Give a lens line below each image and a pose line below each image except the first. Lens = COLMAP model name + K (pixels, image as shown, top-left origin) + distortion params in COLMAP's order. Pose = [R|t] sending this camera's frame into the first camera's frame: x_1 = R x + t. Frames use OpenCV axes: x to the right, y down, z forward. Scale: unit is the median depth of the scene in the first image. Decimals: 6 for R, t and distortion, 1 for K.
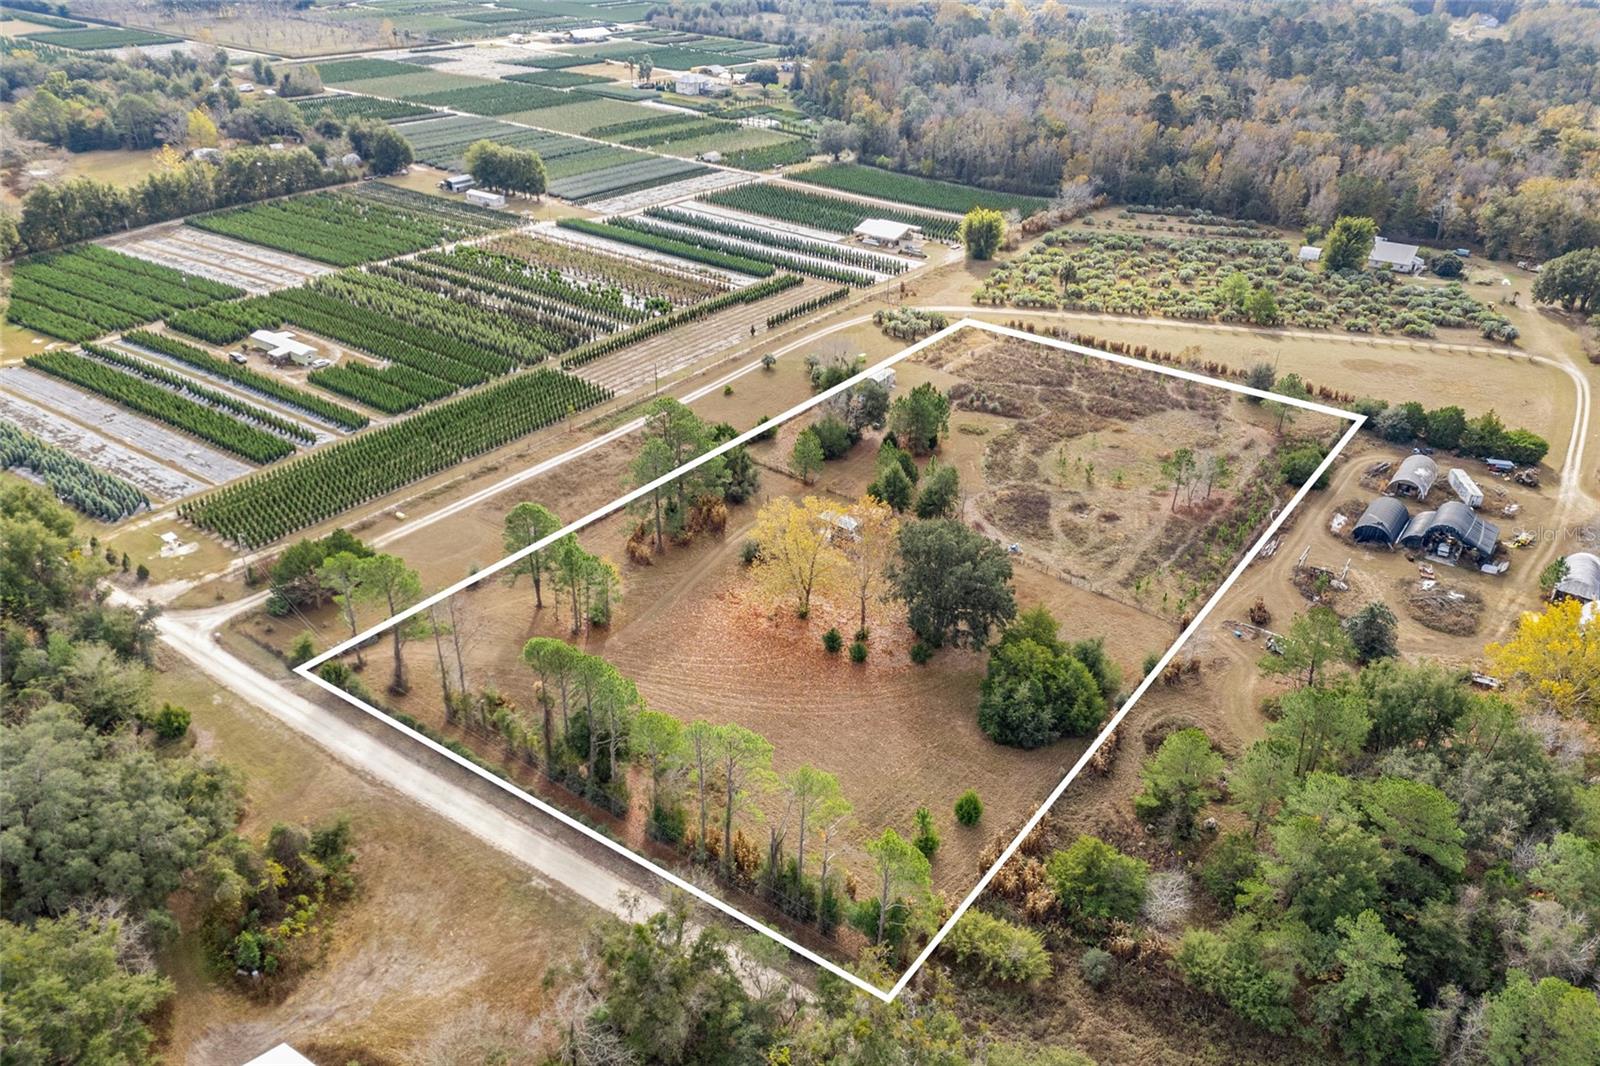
lens RADIAL K [[1146.6, 0, 800.0], [0, 1146.6, 533.0], [0, 0, 1]] dist [0.100802, -0.111566]
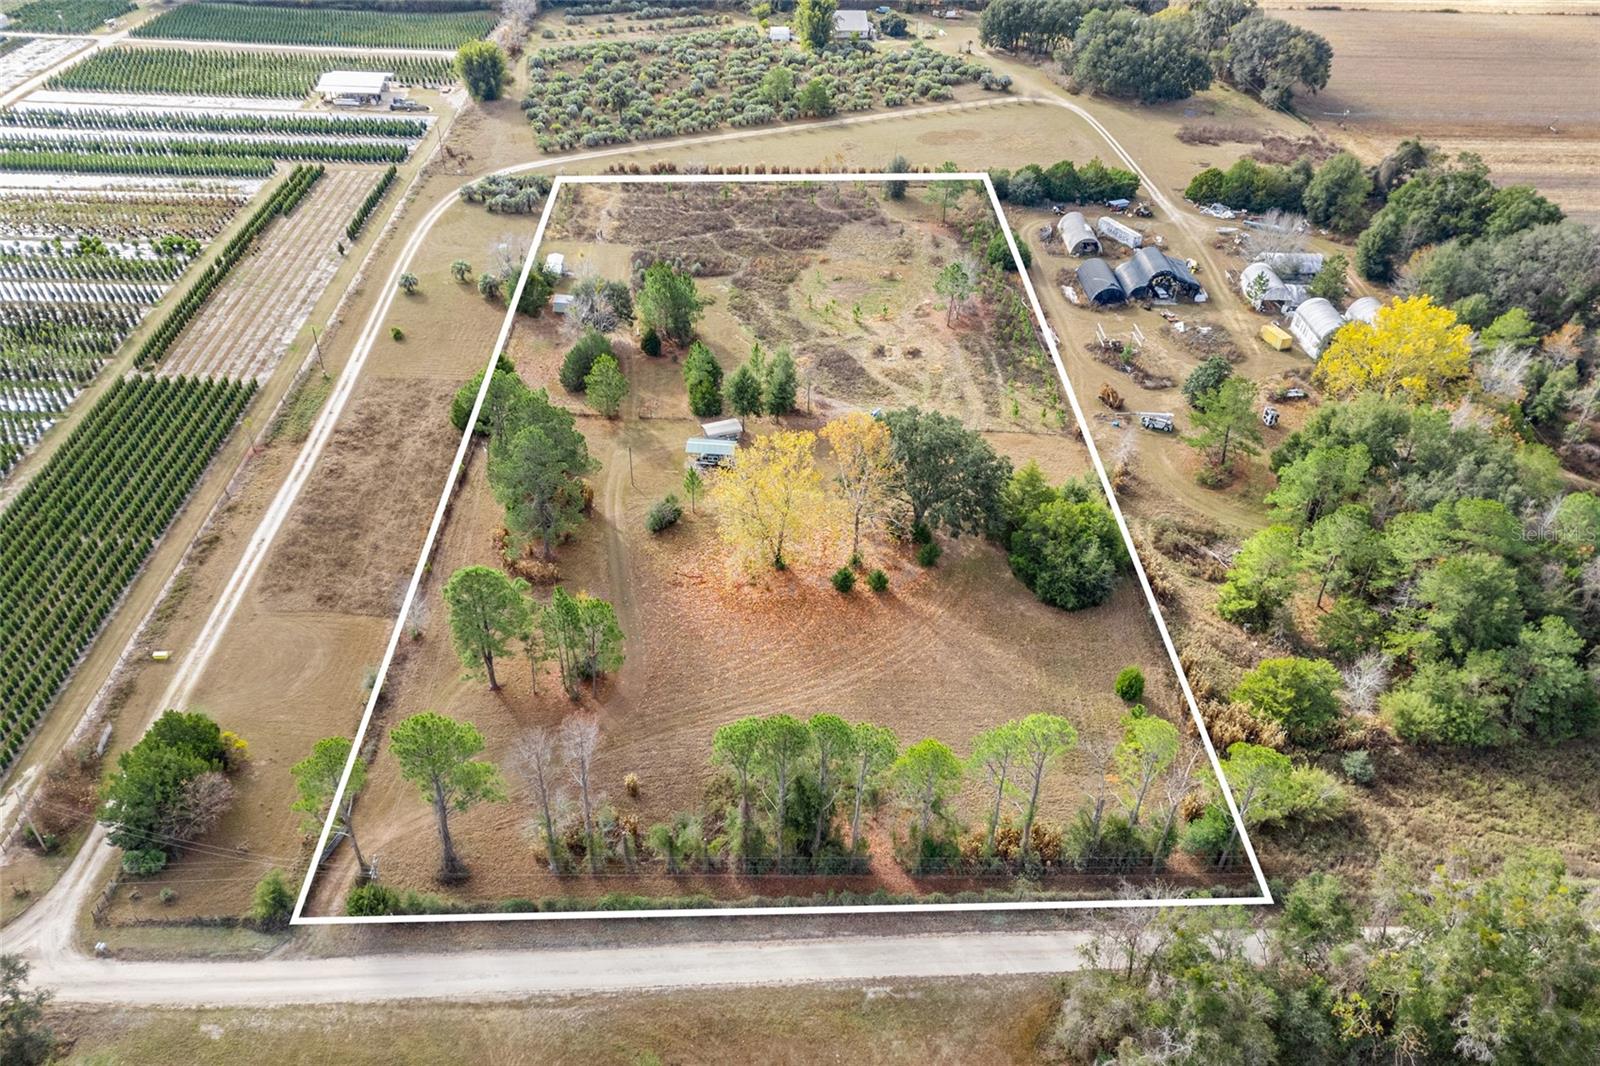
lens RADIAL K [[1175.2, 0, 780.4], [0, 1175.2, 531.1], [0, 0, 1]] dist [0.080850, -0.101281]
pose [[0.796836, -0.365432, 0.481157, -0.294353], [0.288450, 0.929831, 0.228498, -0.110166], [-0.530895, -0.043286, 0.846331, 0.179306]]
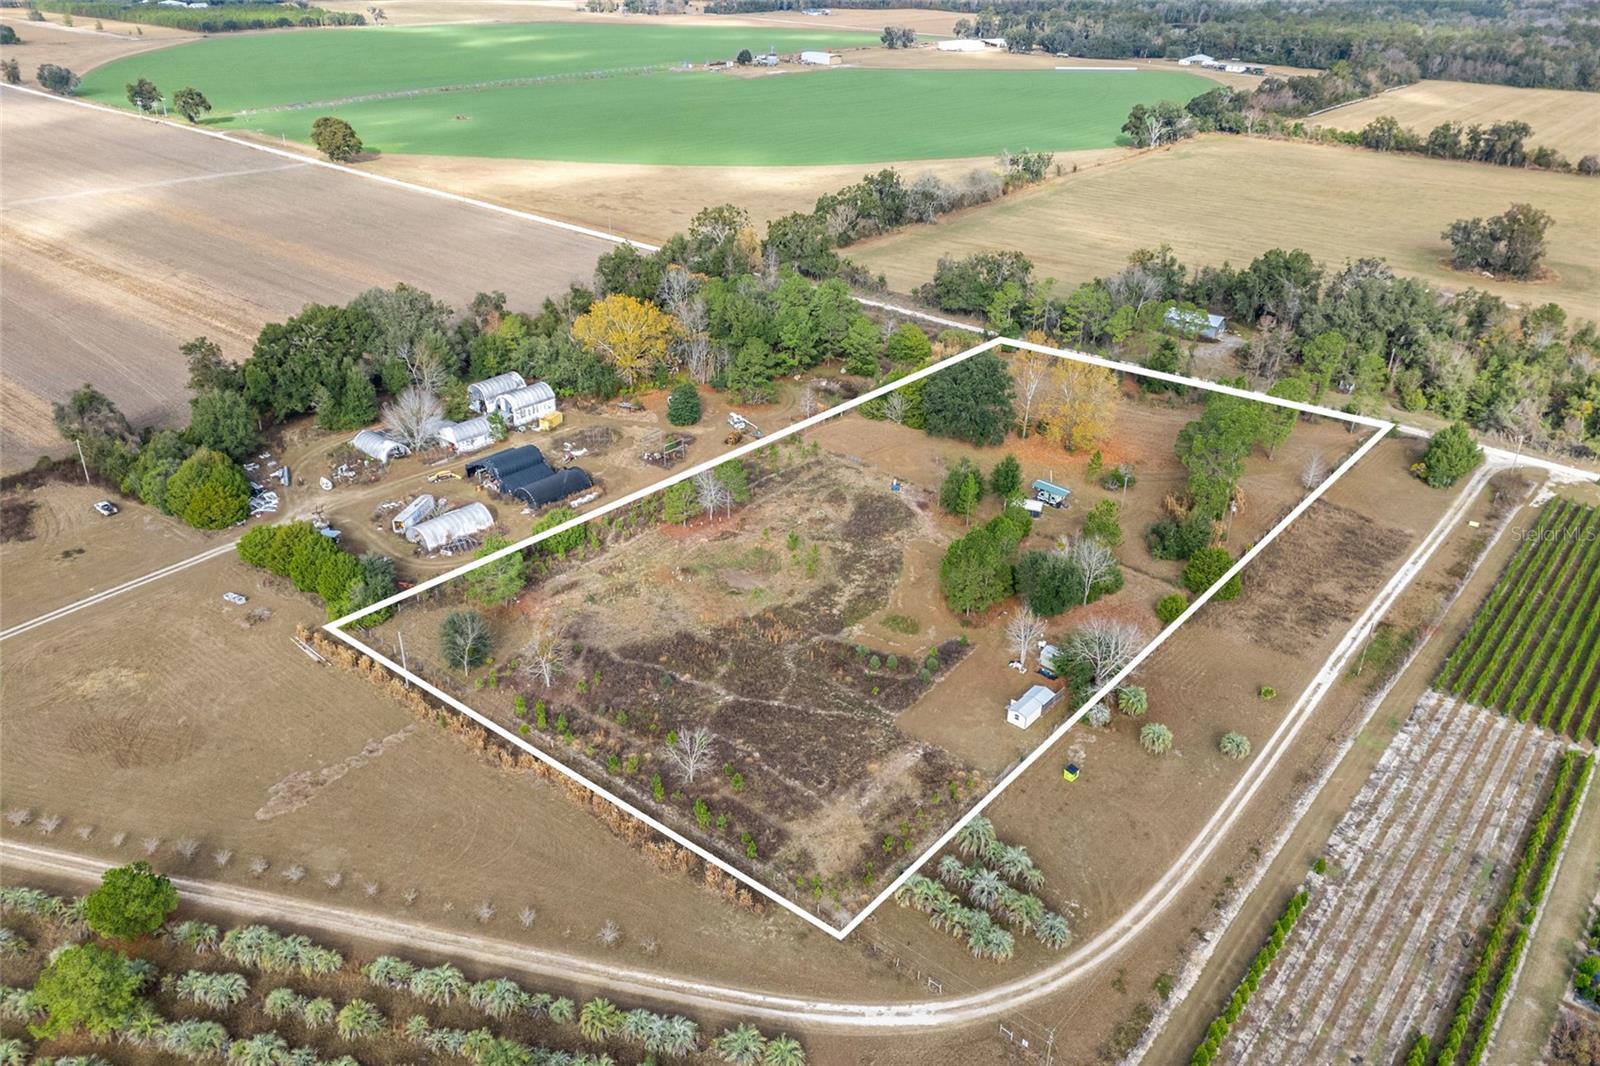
lens RADIAL K [[1146.6, 0, 800.0], [0, 1146.6, 533.0], [0, 0, 1]] dist [0.100802, -0.111566]
pose [[-0.996610, -0.072402, 0.039059, 0.185087], [-0.005686, 0.534279, 0.845289, -0.739020], [-0.082069, 0.842202, -0.532879, 1.313899]]
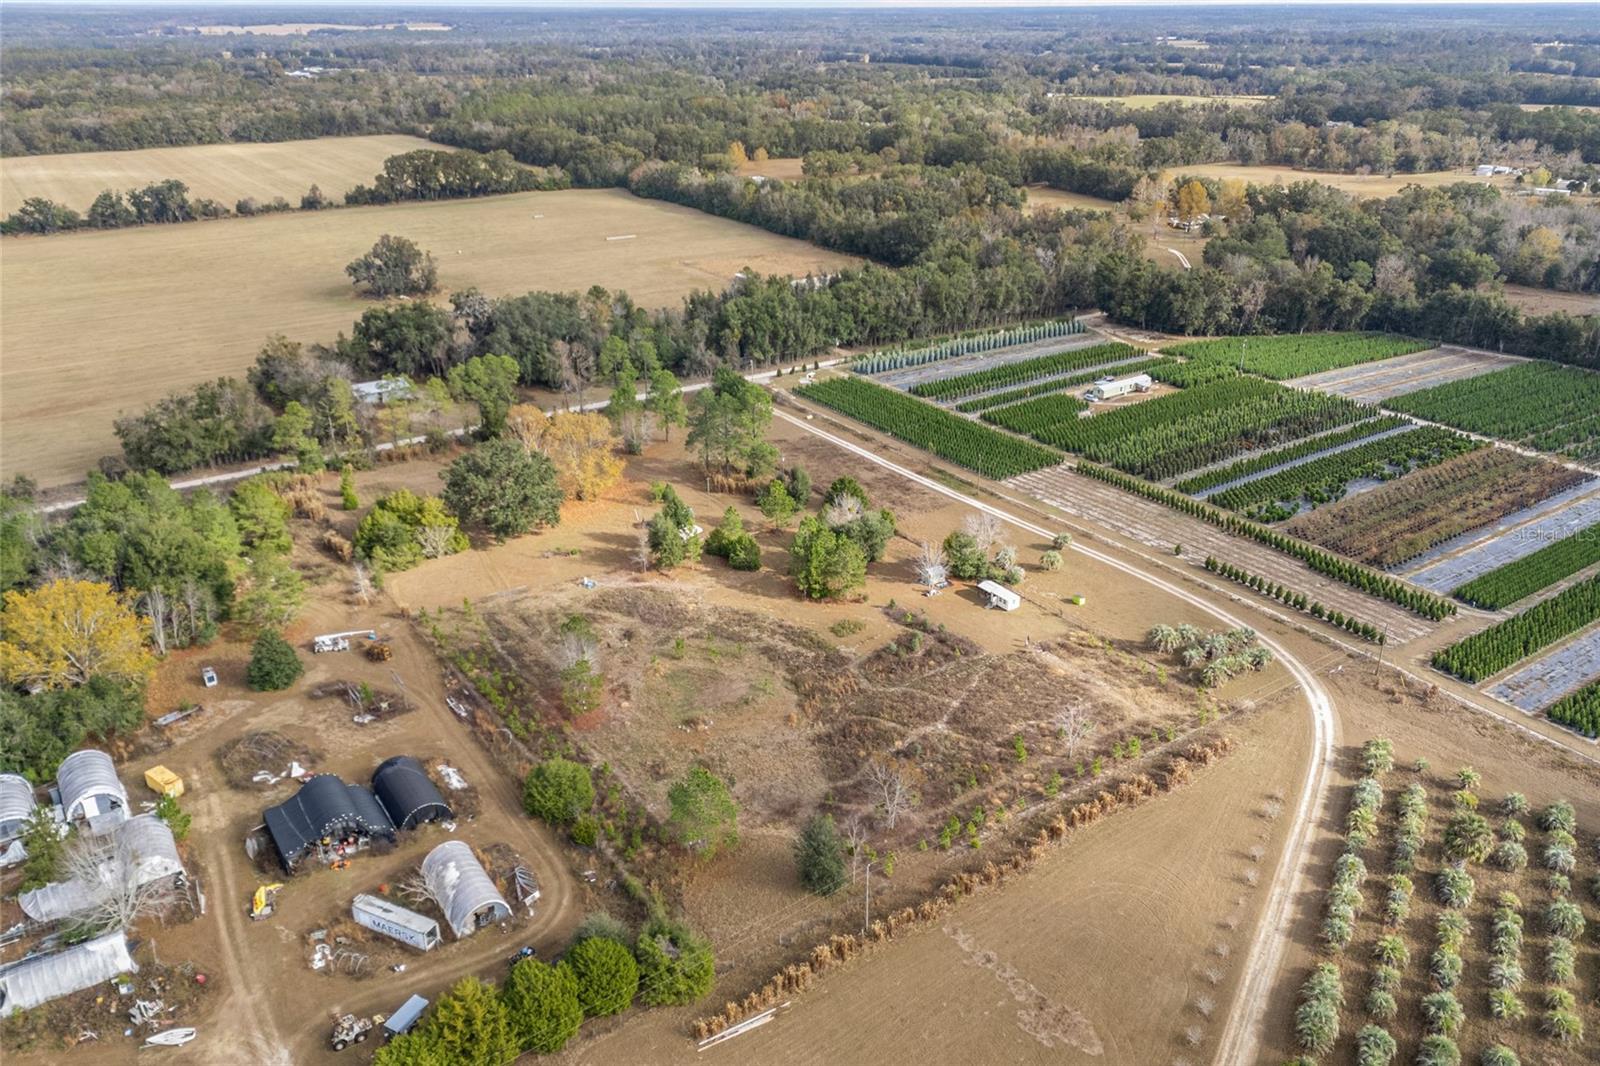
lens RADIAL K [[1192.7, 0, 800.0], [0, 1192.7, 533.0], [0, 0, 1]] dist [0.088811, -0.101047]
pose [[-0.339788, 0.353093, -0.871705, 0.850489], [-0.474753, 0.735704, 0.483062, -0.518054], [0.811882, 0.577984, -0.082352, 0.969224]]
